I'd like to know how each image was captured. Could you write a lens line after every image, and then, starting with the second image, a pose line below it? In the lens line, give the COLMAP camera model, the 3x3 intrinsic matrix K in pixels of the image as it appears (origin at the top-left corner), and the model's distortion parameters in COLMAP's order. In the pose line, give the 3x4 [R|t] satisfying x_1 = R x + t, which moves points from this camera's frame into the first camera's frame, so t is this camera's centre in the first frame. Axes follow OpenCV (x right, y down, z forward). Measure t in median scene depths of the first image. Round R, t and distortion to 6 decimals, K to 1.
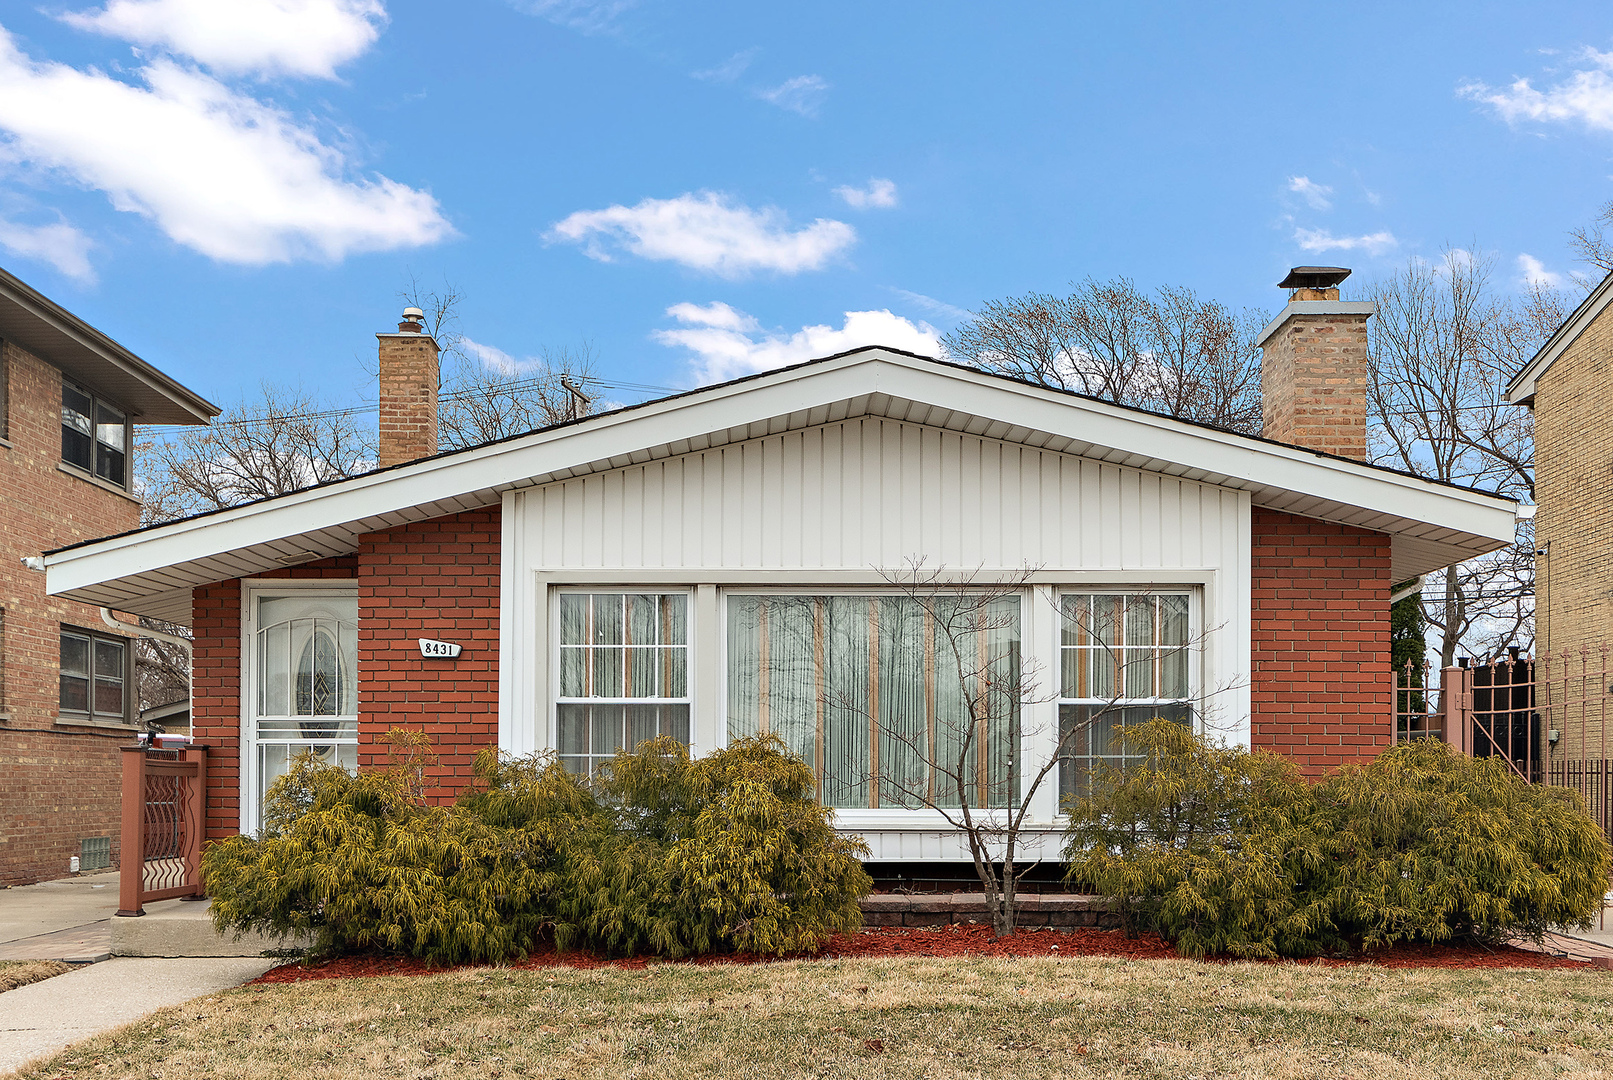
lens RADIAL K [[1454.3, 0, 806.5], [0, 1454.3, 540.0], [0, 0, 1]] dist [0.050637, -0.004480]
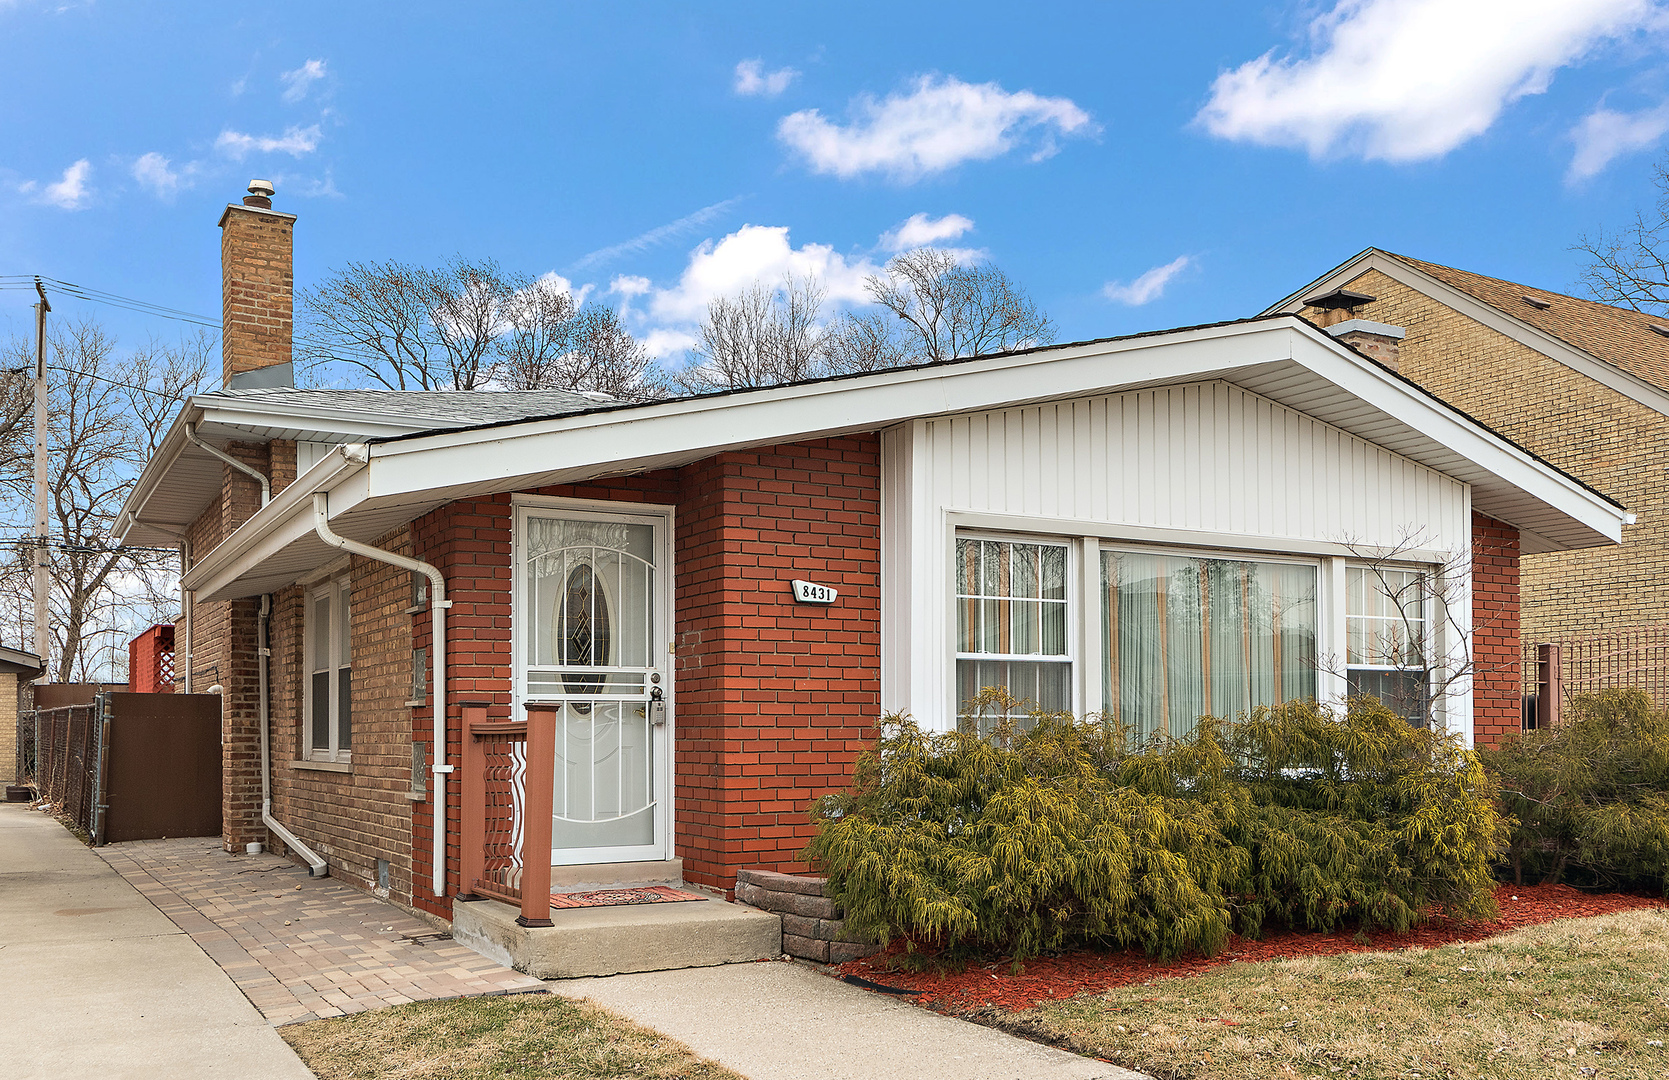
lens RADIAL K [[1305.8, 0, 834.5], [0, 1305.8, 540.0], [0, 0, 1]] dist [0.014799, 0.003043]
pose [[0.883054, 0.058557, 0.465603, -0.606243], [-0.070637, 0.997466, 0.008521, 0.036172], [-0.463924, -0.040413, 0.884953, 0.313409]]
